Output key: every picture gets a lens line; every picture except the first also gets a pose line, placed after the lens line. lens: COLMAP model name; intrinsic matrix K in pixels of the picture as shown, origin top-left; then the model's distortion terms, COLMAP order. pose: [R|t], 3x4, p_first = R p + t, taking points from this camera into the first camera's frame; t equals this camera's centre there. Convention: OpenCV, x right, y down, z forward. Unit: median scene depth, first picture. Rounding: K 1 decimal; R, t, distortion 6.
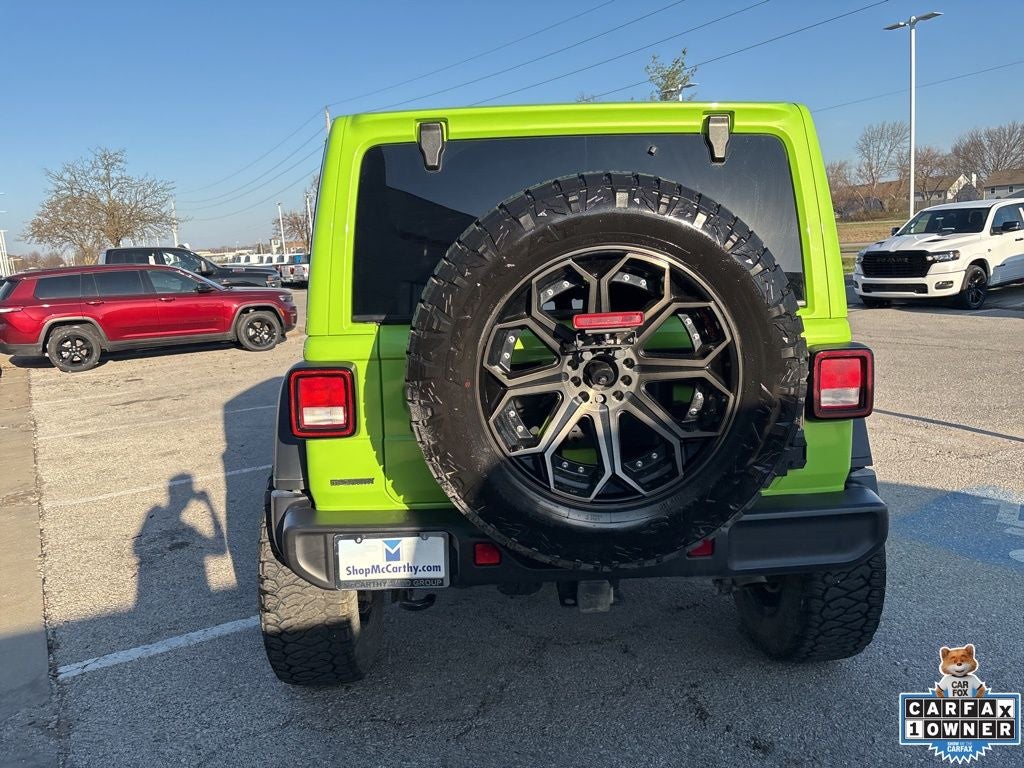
lens RADIAL K [[772.2, 0, 506.1], [0, 772.2, 381.9], [0, 0, 1]] dist [0.048712, -0.057845]
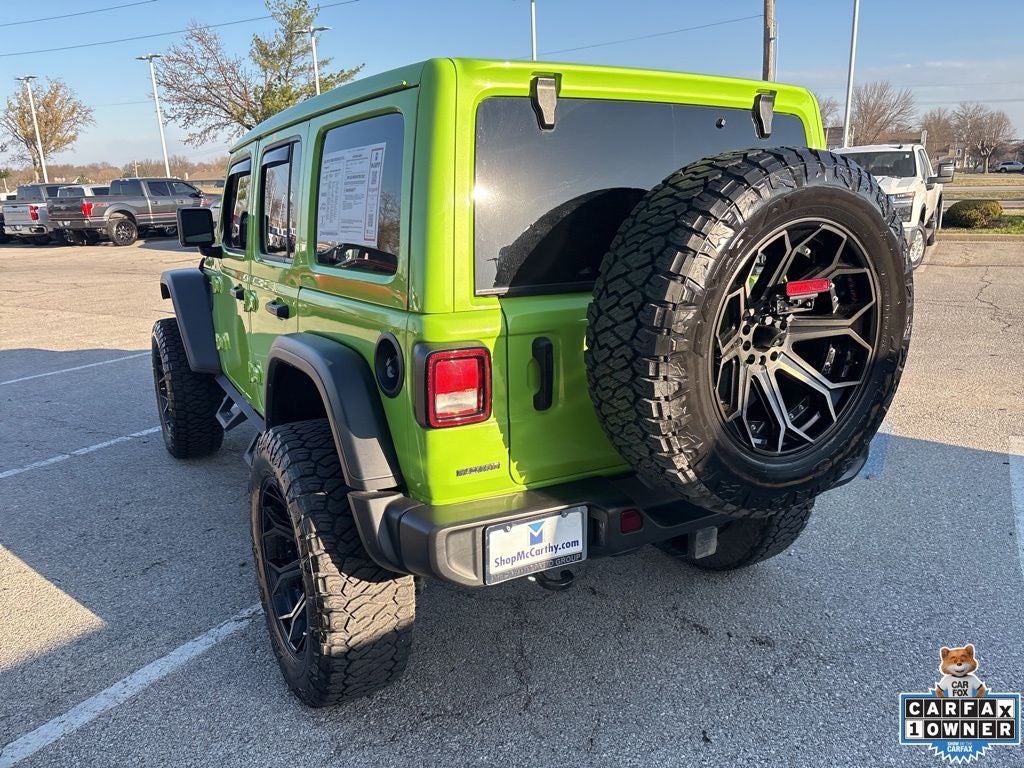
lens RADIAL K [[772.2, 0, 506.6], [0, 772.2, 394.8], [0, 0, 1]] dist [0.048712, -0.057845]
pose [[0.881078, -0.095154, 0.463301, -0.593139], [0.059594, 0.994081, 0.090834, -0.042056], [-0.469202, -0.052422, 0.881534, 0.177321]]
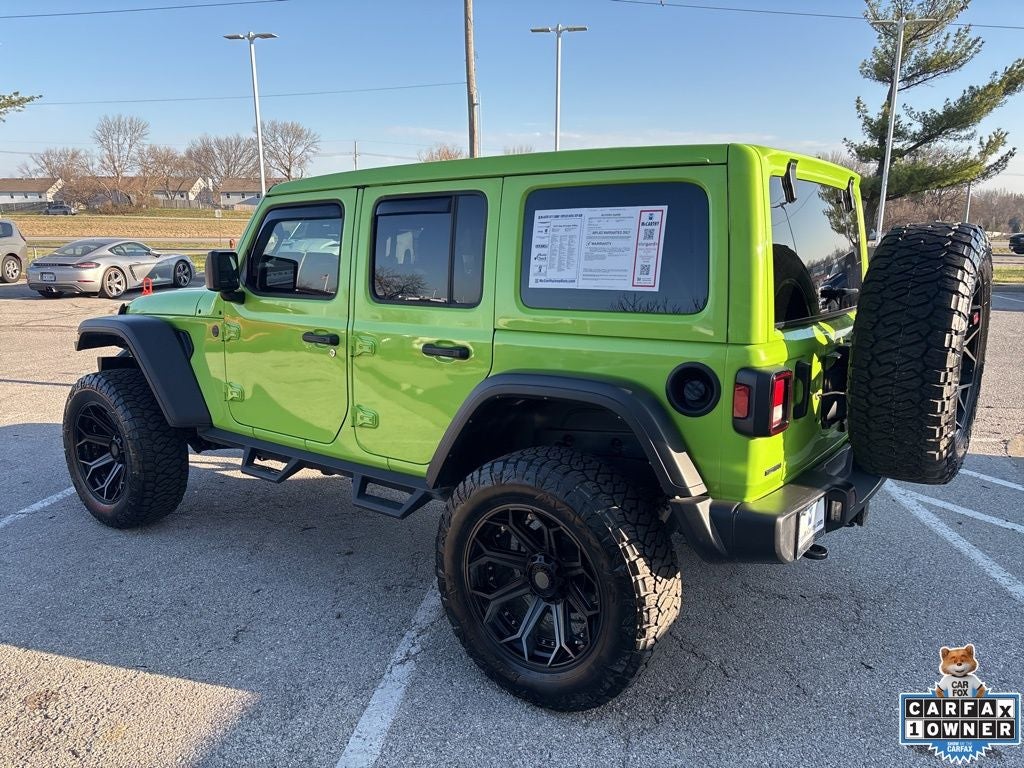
lens RADIAL K [[772.2, 0, 508.3], [0, 772.2, 394.3], [0, 0, 1]] dist [0.048712, -0.057845]
pose [[0.620488, -0.111165, 0.776297, -1.335483], [0.094240, 0.993298, 0.066915, -0.095857], [-0.778533, 0.031638, 0.626806, 0.586057]]
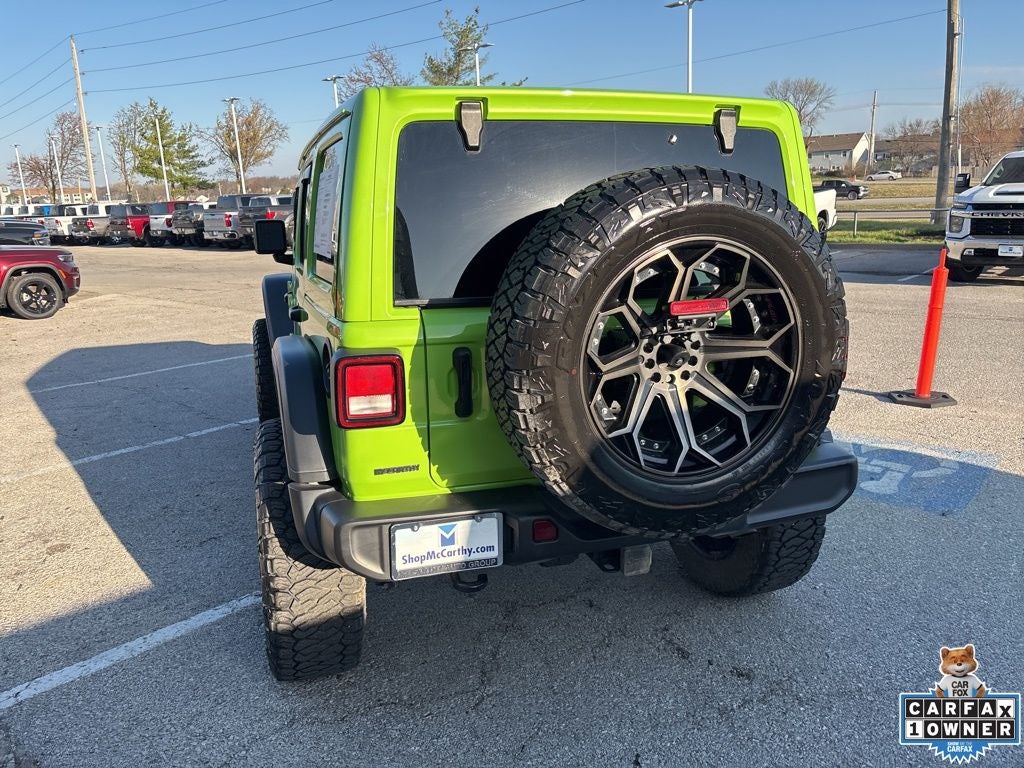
lens RADIAL K [[772.2, 0, 507.1], [0, 772.2, 381.1], [0, 0, 1]] dist [0.048712, -0.057845]
pose [[0.962251, -0.041154, 0.269036, -0.325681], [0.026867, 0.998037, 0.056574, -0.035205], [-0.270836, -0.047210, 0.961467, 0.026660]]
